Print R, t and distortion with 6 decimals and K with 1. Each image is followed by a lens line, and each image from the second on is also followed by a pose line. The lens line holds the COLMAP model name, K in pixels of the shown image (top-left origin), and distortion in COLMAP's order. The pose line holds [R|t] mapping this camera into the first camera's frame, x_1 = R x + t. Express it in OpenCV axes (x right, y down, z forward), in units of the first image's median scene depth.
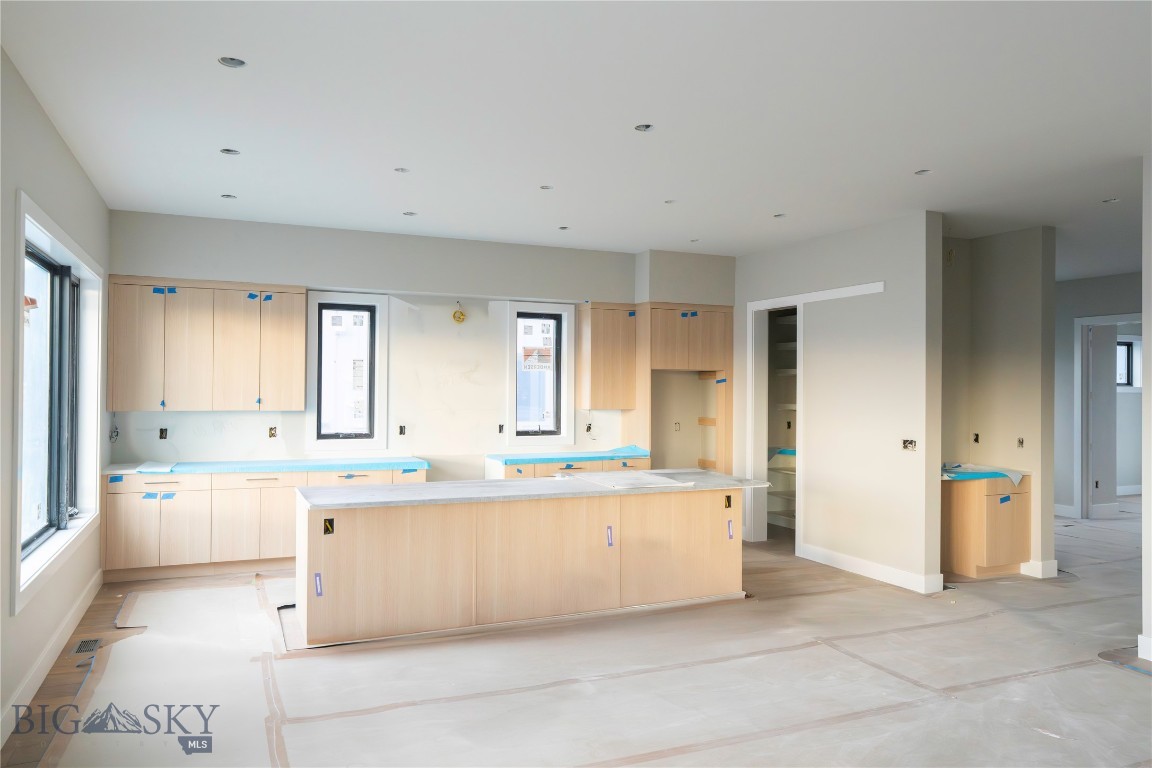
lens RADIAL K [[792.6, 0, 574.6], [0, 792.6, 387.5], [0, 0, 1]] dist [-0.011030, -0.000440]
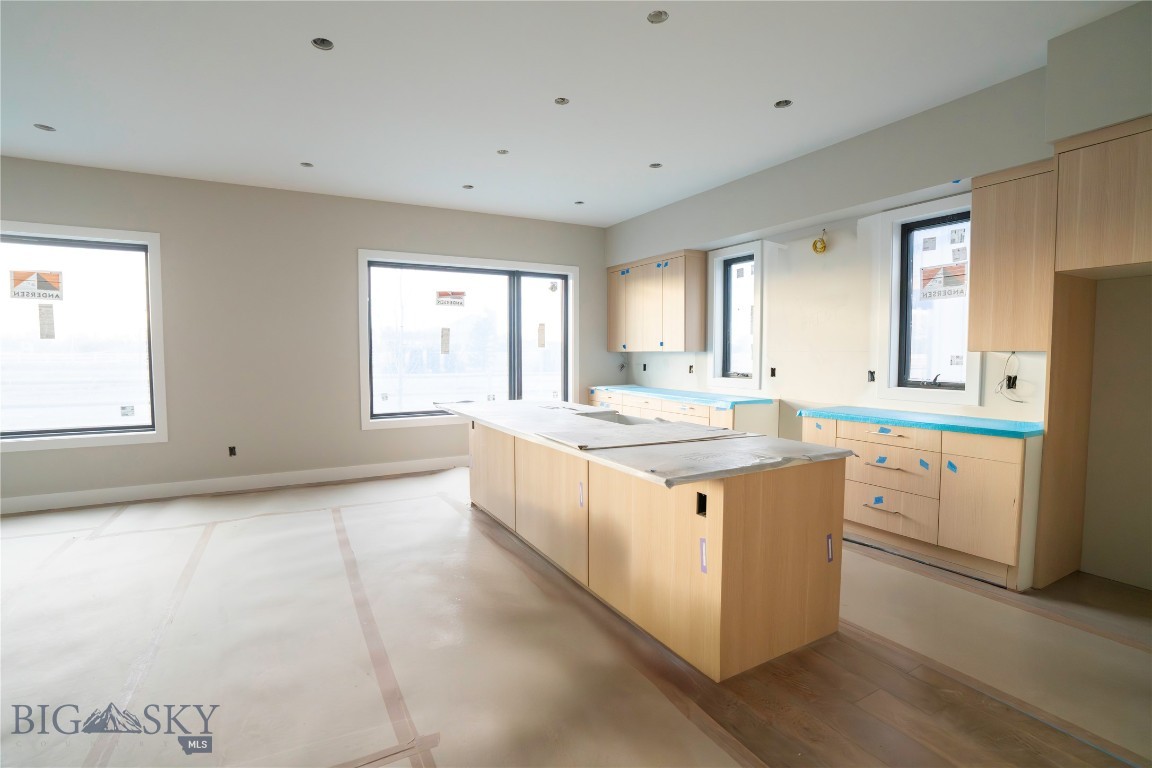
lens RADIAL K [[546.8, 0, 572.8], [0, 546.8, 376.7], [0, 0, 1]] dist [-0.026594, 0.008497]
pose [[0.091062, 0.044046, -0.994871, 0.444940], [0.012748, 0.998888, 0.045391, 0.024810], [0.995764, -0.016816, 0.090400, 0.678158]]
